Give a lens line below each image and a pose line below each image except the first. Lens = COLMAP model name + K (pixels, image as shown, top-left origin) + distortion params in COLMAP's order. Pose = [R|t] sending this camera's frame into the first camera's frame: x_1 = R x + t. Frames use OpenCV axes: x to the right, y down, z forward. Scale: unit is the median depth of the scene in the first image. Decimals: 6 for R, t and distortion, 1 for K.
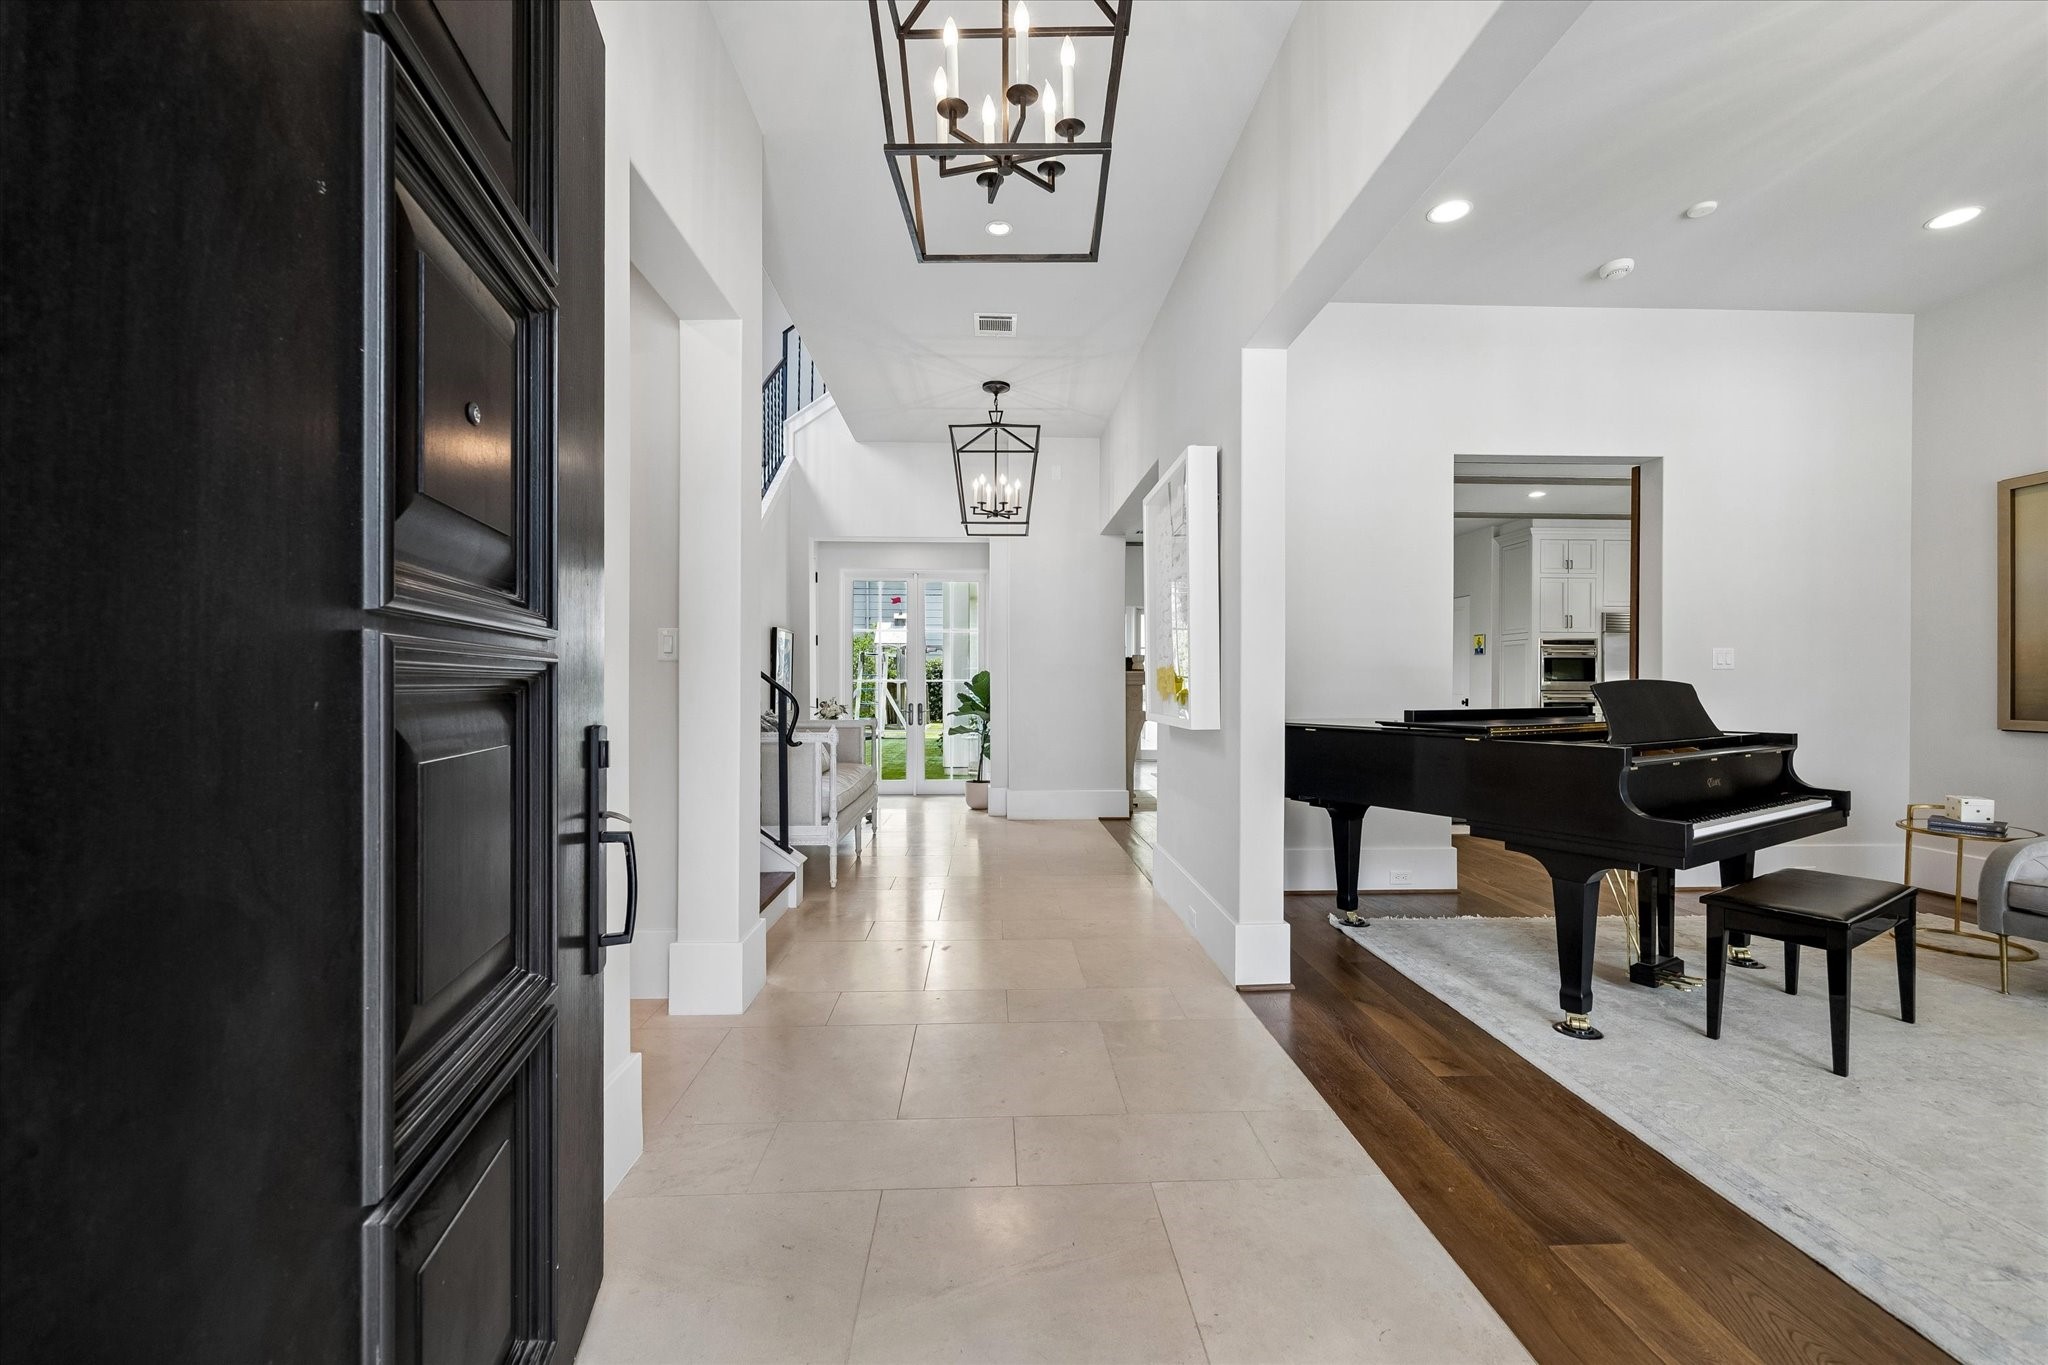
lens RADIAL K [[822.0, 0, 1019.1], [0, 822.0, 686.8], [0, 0, 1]] dist [0.001348, -0.000003]
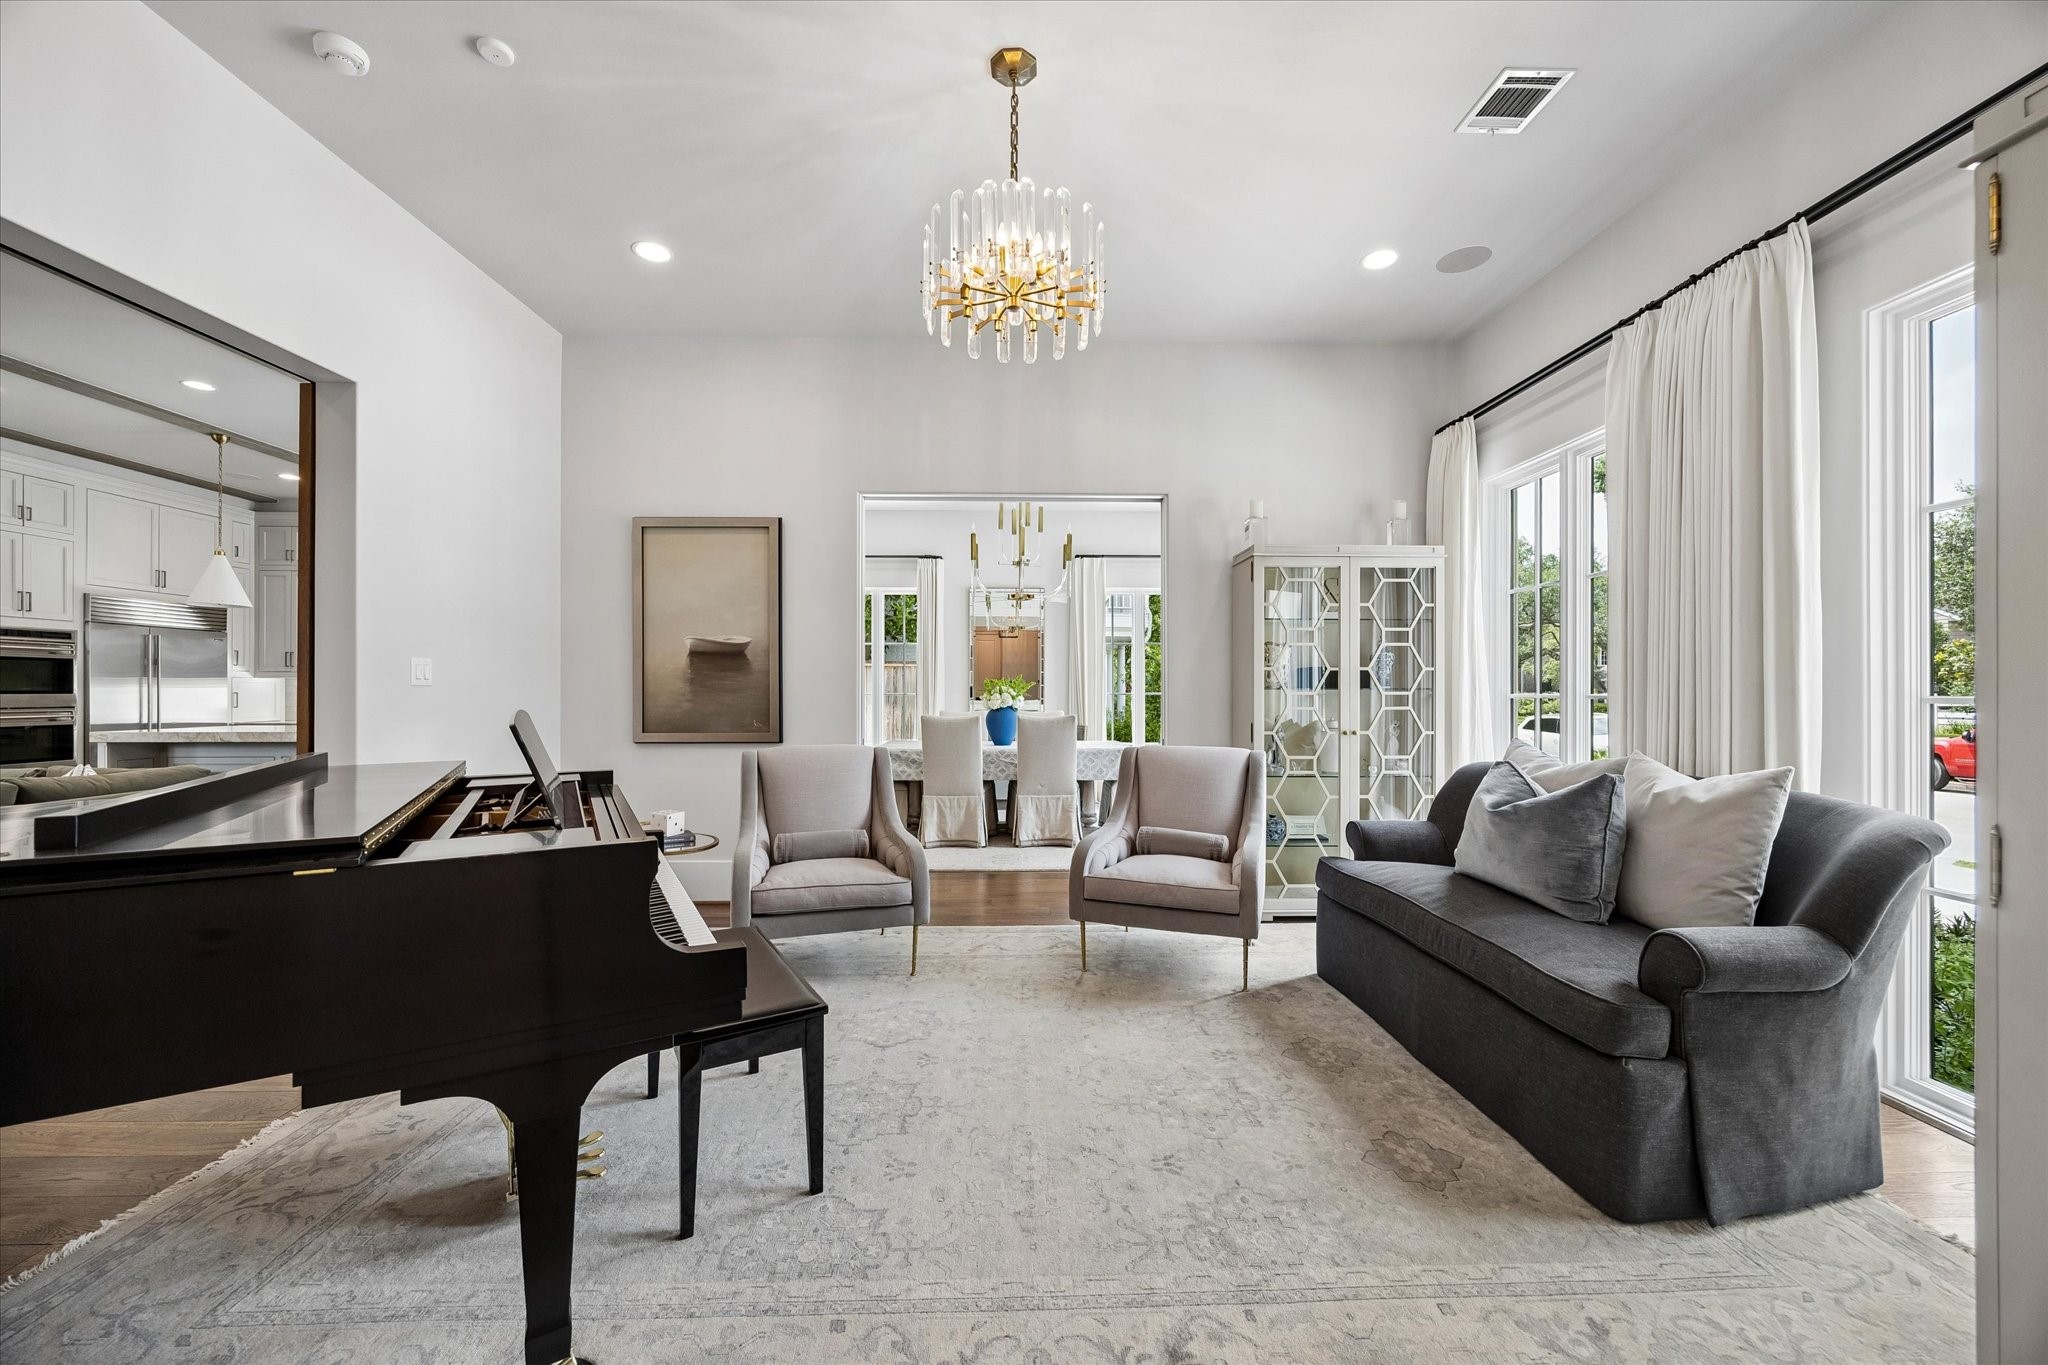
lens RADIAL K [[822.0, 0, 1019.1], [0, 822.0, 686.8], [0, 0, 1]] dist [0.001348, -0.000003]
pose [[0.030782, 0.005055, 0.999513, 0.105218], [0.002422, 0.999984, -0.005132, -0.015579], [-0.999523, 0.002579, 0.030770, 0.442543]]
